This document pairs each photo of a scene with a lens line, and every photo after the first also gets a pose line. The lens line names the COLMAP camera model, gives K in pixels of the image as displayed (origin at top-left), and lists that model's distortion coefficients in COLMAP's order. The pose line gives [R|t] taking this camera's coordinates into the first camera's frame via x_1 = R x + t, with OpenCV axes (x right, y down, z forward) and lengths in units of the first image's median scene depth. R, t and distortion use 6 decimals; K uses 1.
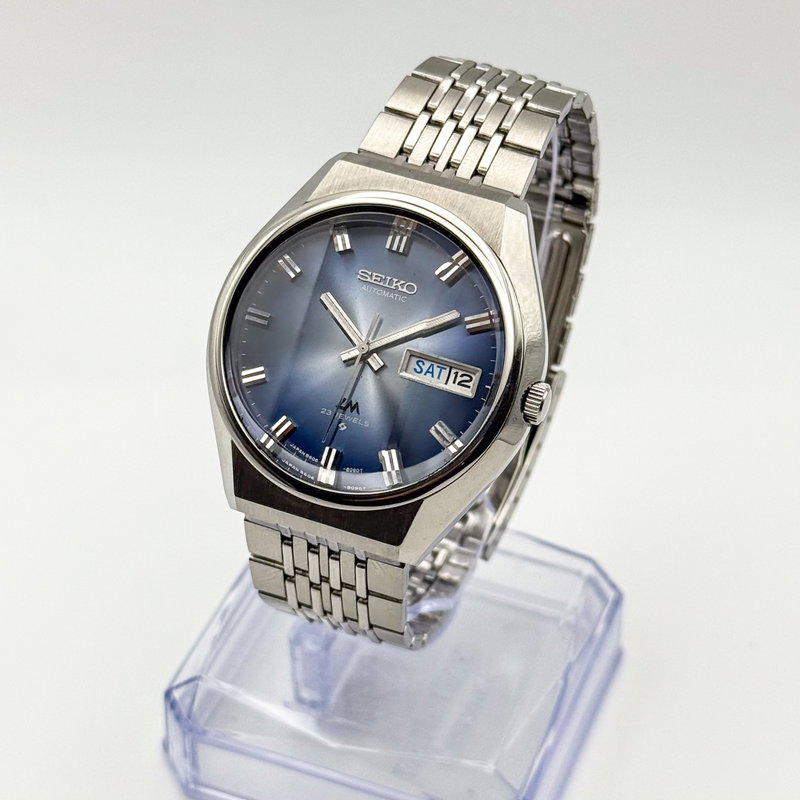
lens RADIAL K [[2209.7, 0, 400.0], [0, 2209.7, 400.0], [0, 0, 1]] dist [-0.087875, -0.436618]
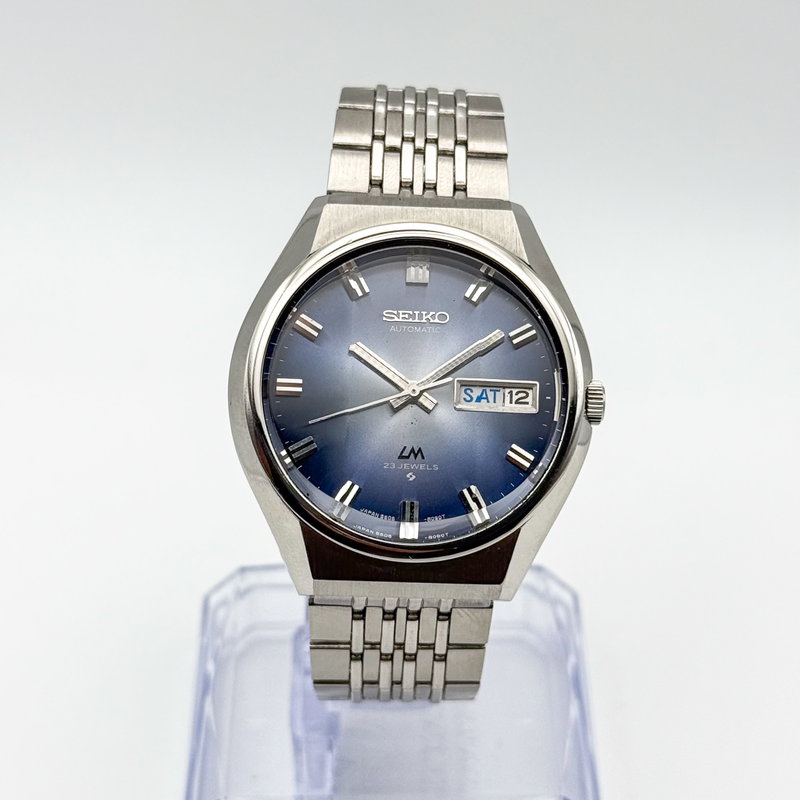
lens RADIAL K [[2209.7, 0, 400.0], [0, 2209.7, 400.0], [0, 0, 1]] dist [-0.087875, -0.436618]
pose [[0.928349, -0.235001, 0.287999, -0.288546], [0.246283, 0.969193, -0.003039, -0.017538], [-0.278413, 0.073750, 0.957626, 0.099541]]
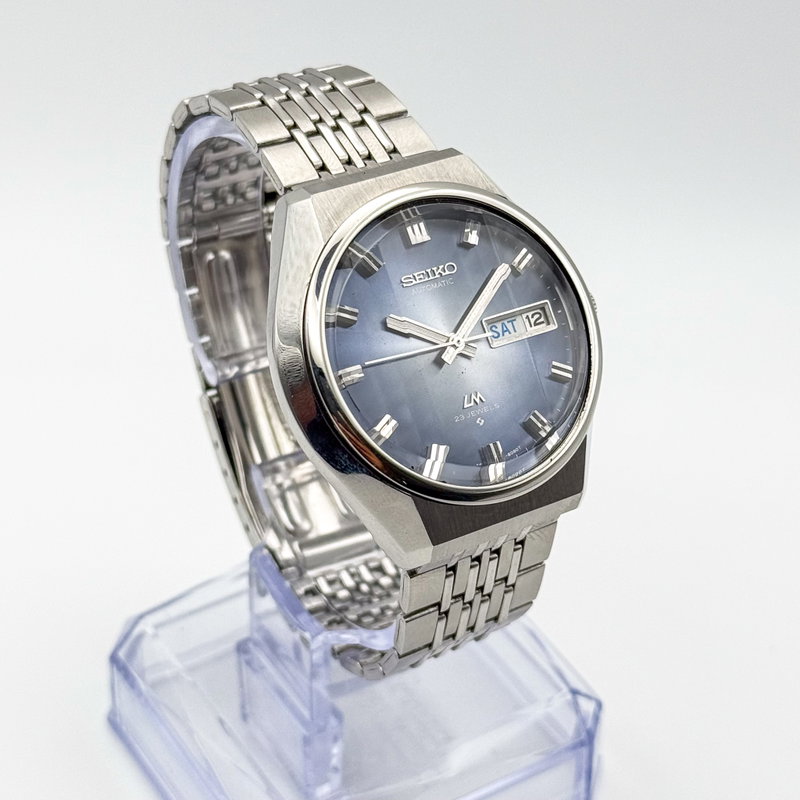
lens RADIAL K [[2209.7, 0, 400.0], [0, 2209.7, 400.0], [0, 0, 1]] dist [-0.087875, -0.436618]
pose [[0.606542, -0.492140, 0.624424, -0.640567], [0.516714, 0.840913, 0.160848, -0.168059], [-0.604246, 0.225088, 0.764344, 0.272215]]
